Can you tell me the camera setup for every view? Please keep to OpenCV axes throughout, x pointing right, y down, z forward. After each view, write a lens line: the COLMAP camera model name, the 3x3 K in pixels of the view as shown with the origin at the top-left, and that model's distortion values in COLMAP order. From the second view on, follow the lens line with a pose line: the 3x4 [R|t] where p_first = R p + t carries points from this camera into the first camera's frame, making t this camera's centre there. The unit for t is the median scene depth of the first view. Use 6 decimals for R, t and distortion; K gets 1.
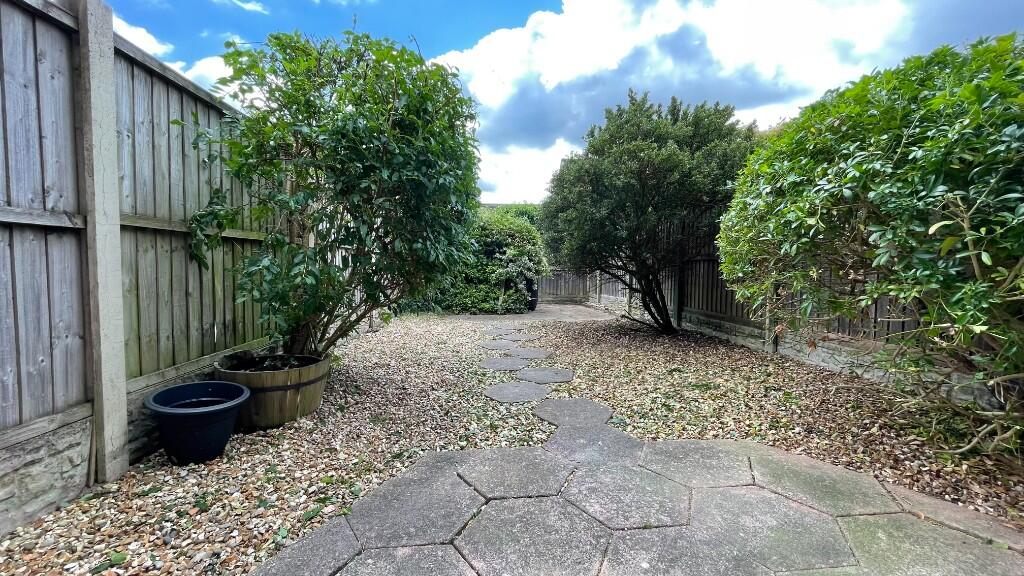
lens RADIAL K [[415.1, 0, 513.2], [0, 415.1, 289.2], [0, 0, 1]] dist [-0.002099, -0.000135]
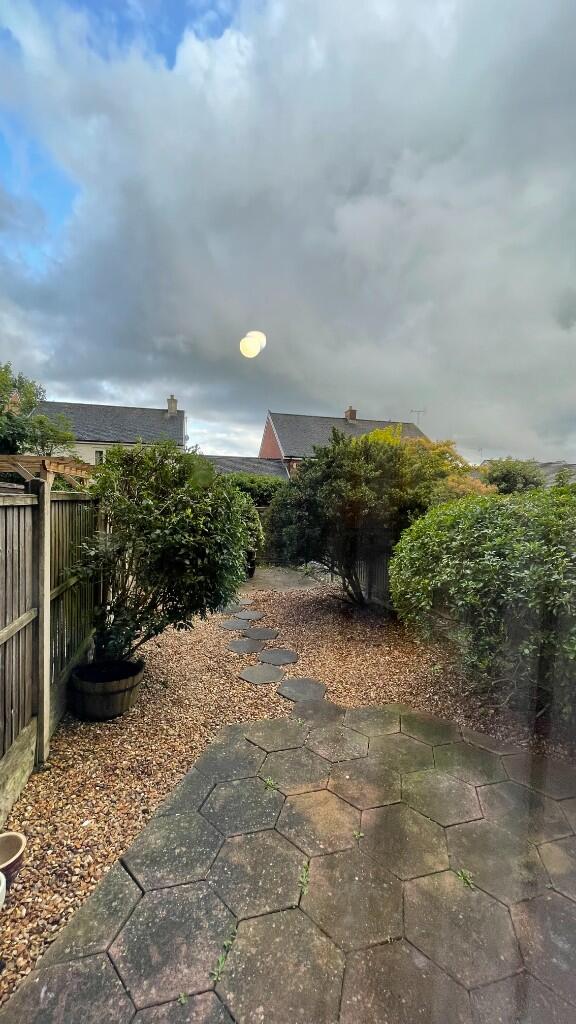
lens RADIAL K [[415.1, 0, 290.0], [0, 415.1, 520.8], [0, 0, 1]] dist [-0.002099, -0.000135]
pose [[0.983339, 0.011137, 0.181442, -0.097380], [-0.009747, 0.999916, -0.008550, -0.165904], [-0.181522, 0.006639, 0.983365, -0.275088]]
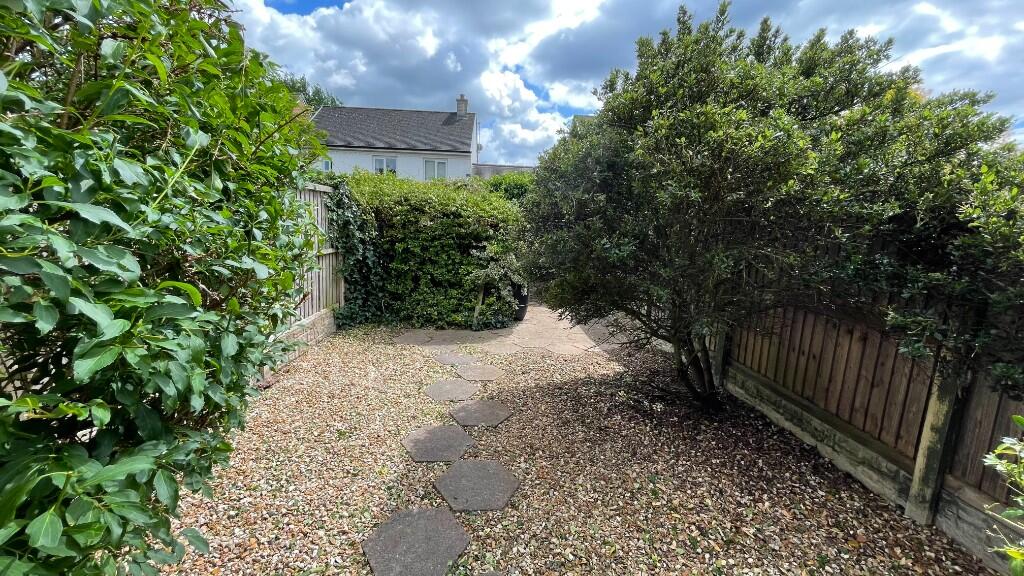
lens RADIAL K [[415.1, 0, 516.2], [0, 415.1, 291.1], [0, 0, 1]] dist [-0.002099, -0.000135]
pose [[0.999305, 0.036626, -0.006886, 0.070806], [-0.035698, 0.993796, 0.105330, -0.144029], [0.010701, -0.105011, 0.994414, 0.387202]]
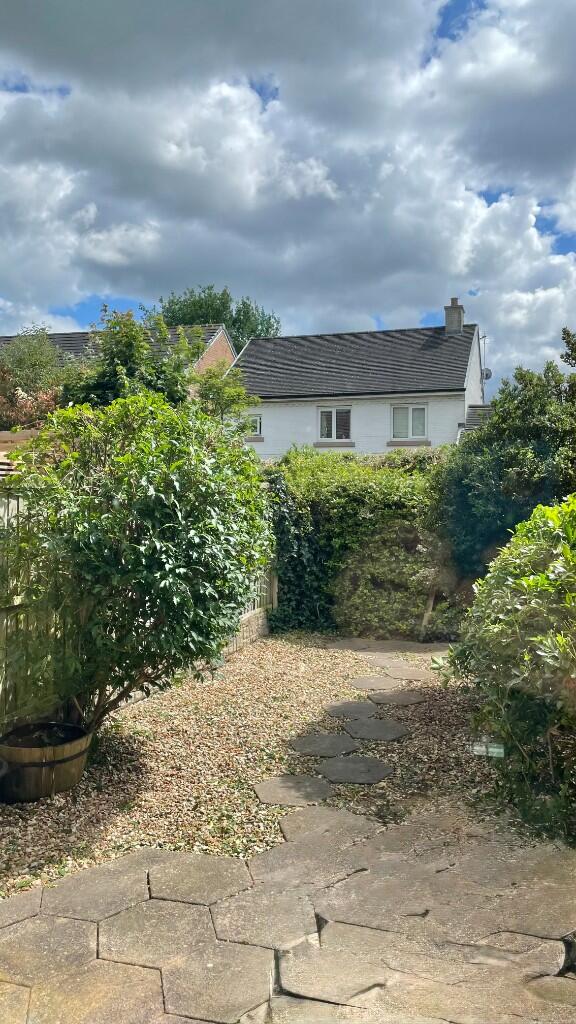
lens RADIAL K [[790.4, 0, 297.2], [0, 790.4, 490.0], [0, 0, 1]] dist [0.041733, -0.003993]
pose [[0.931743, 0.000102, -0.363118, 0.349170], [-0.019508, 0.998570, -0.049777, -0.163248], [0.362594, 0.053463, 0.930412, -0.307064]]
